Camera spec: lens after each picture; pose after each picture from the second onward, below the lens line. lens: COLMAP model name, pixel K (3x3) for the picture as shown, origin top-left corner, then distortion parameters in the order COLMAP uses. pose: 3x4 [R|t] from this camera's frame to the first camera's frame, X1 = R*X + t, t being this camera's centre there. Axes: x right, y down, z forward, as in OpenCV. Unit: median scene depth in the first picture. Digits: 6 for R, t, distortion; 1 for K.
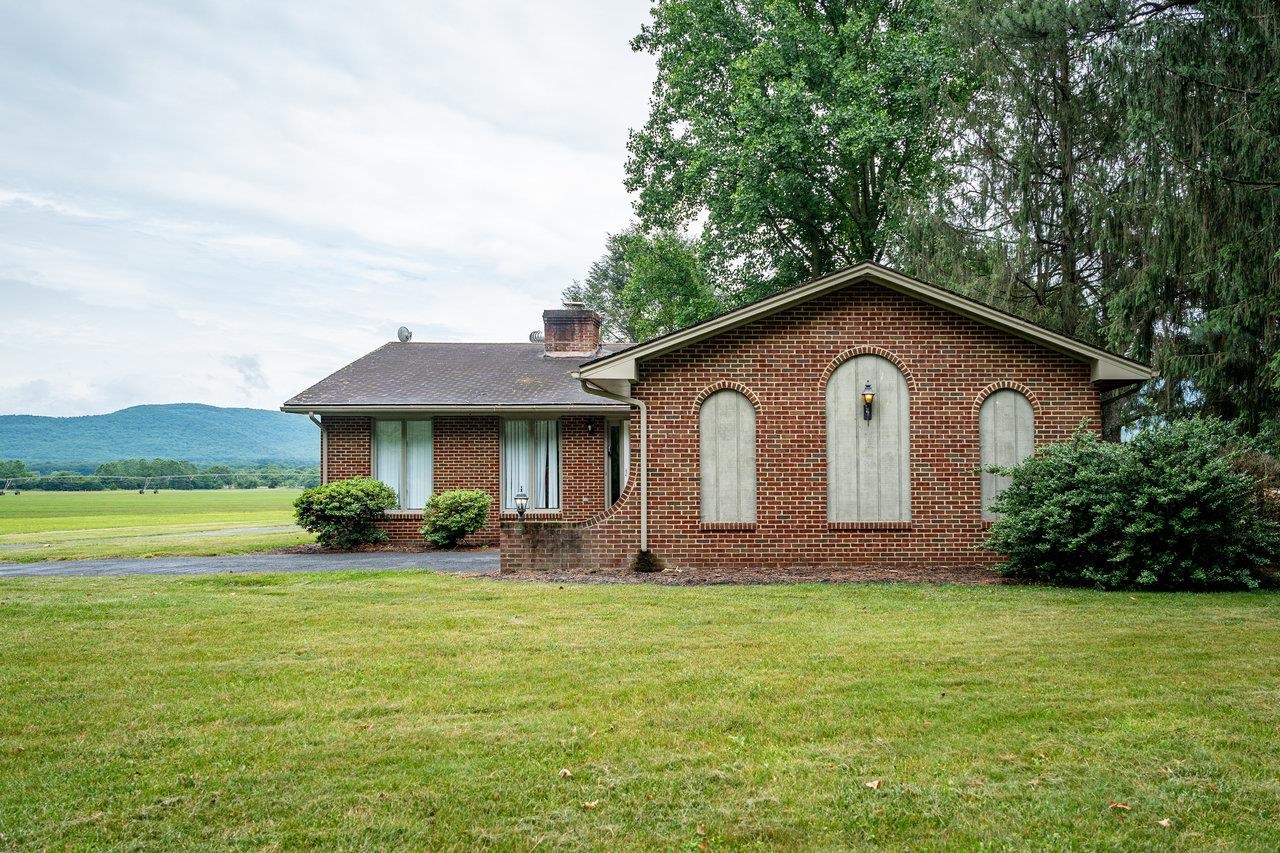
lens RADIAL K [[883.8, 0, 658.0], [0, 883.8, 460.7], [0, 0, 1]] dist [-0.000683, -0.002099]
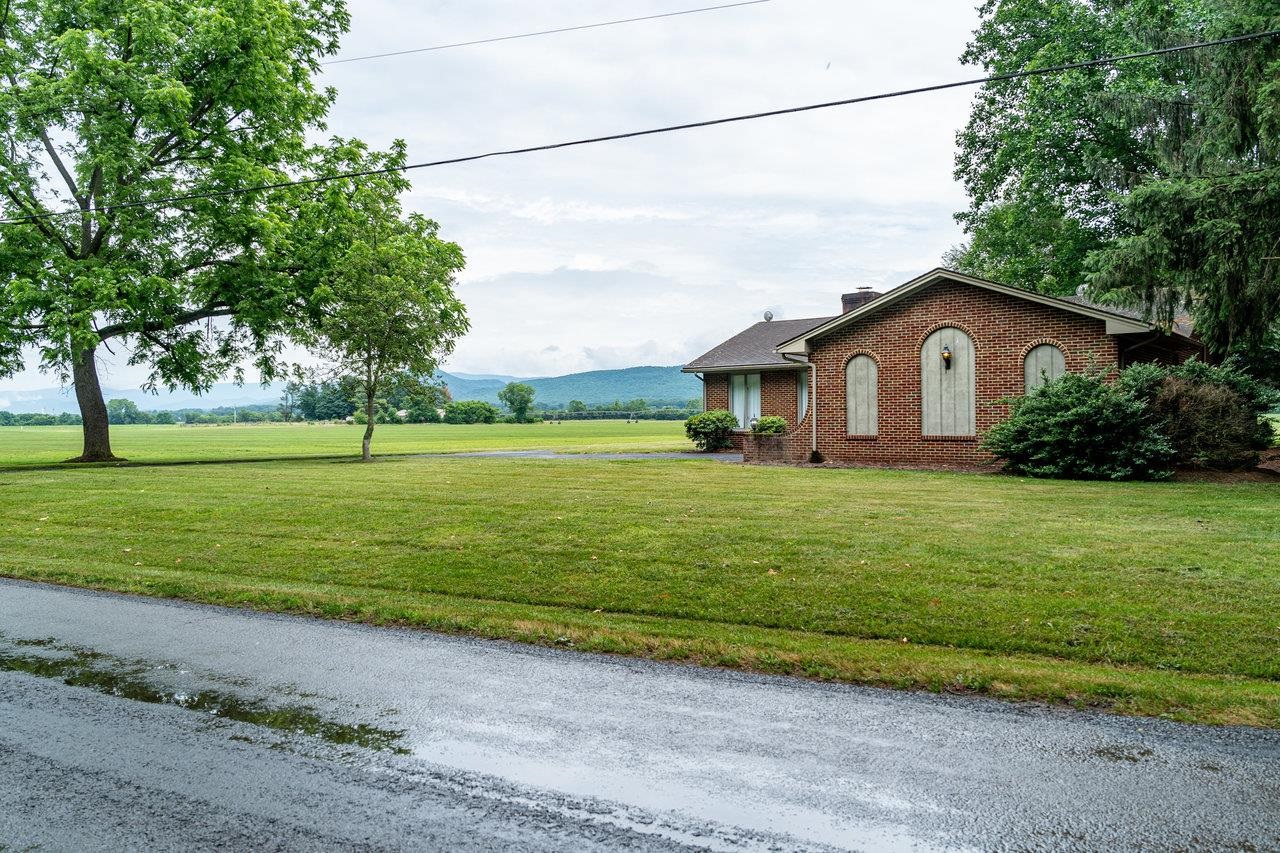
lens RADIAL K [[915.6, 0, 640.0], [0, 915.6, 426.5], [0, 0, 1]] dist [0.006645, -0.000359]
pose [[0.771864, 0.001909, -0.635785, 0.839807], [0.023510, 0.999226, 0.031542, -0.009649], [0.635353, -0.039294, 0.771222, -0.578932]]
